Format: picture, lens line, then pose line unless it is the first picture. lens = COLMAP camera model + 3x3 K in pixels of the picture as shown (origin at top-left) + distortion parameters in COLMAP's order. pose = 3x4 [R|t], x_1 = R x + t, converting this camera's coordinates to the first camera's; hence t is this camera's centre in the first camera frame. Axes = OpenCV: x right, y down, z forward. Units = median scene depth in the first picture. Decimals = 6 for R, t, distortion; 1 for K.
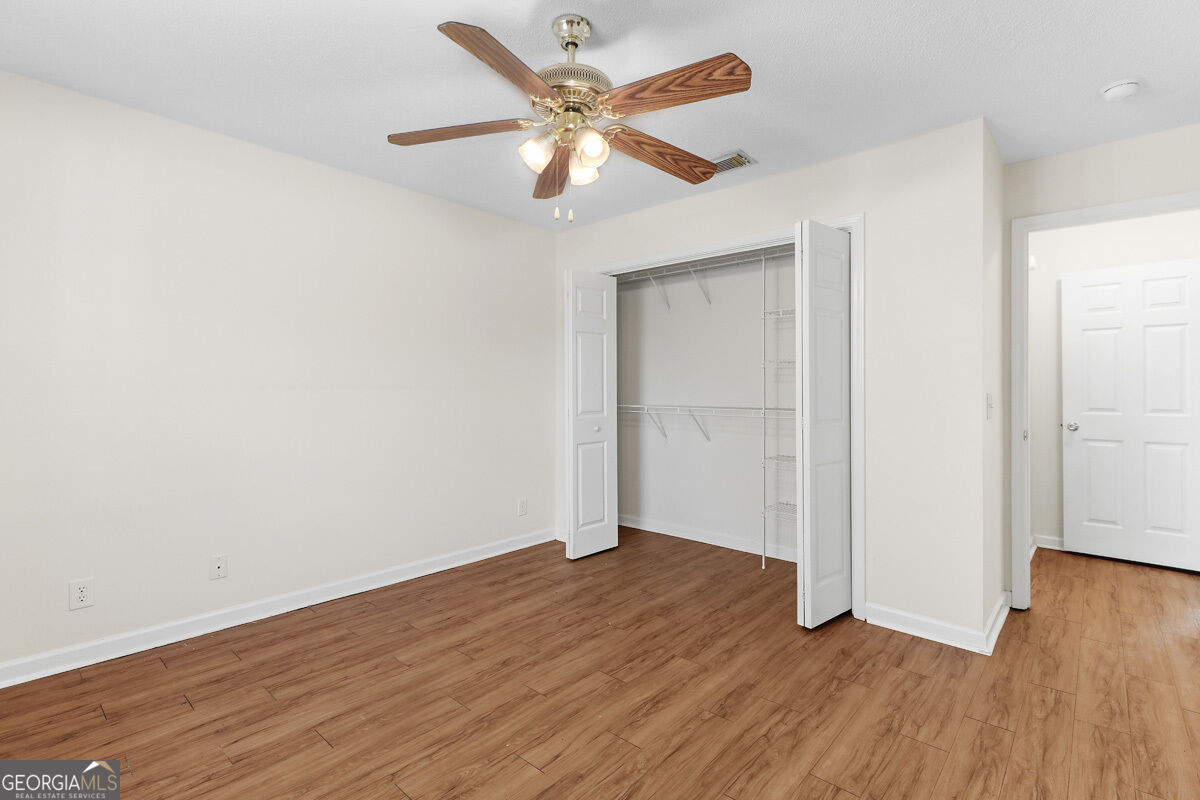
lens RADIAL K [[565.8, 0, 605.2], [0, 565.8, 385.9], [0, 0, 1]] dist [0.010086, -0.011664]
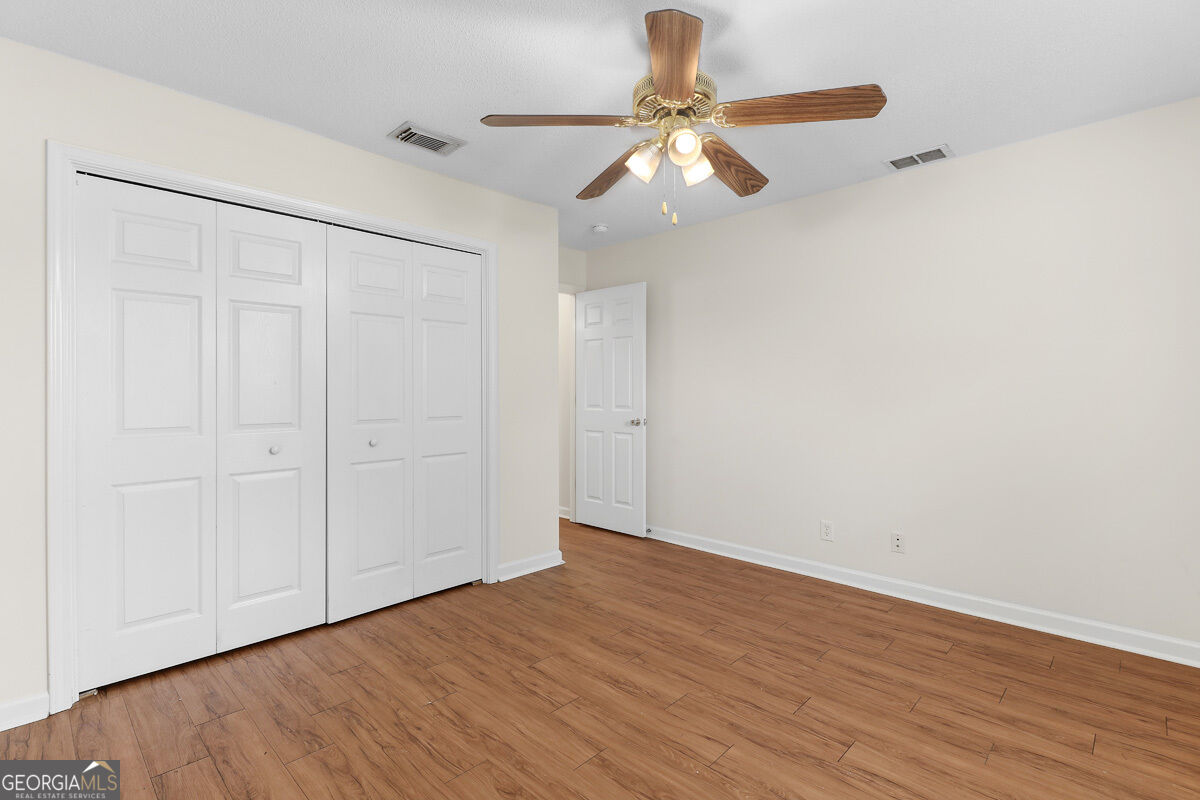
lens RADIAL K [[565.8, 0, 605.2], [0, 565.8, 385.9], [0, 0, 1]] dist [0.010086, -0.011664]
pose [[0.026522, 0.001133, 0.999648, -0.901833], [-0.001539, 0.999998, -0.001092, 0.006500], [-0.999647, -0.001509, 0.026524, 0.927398]]
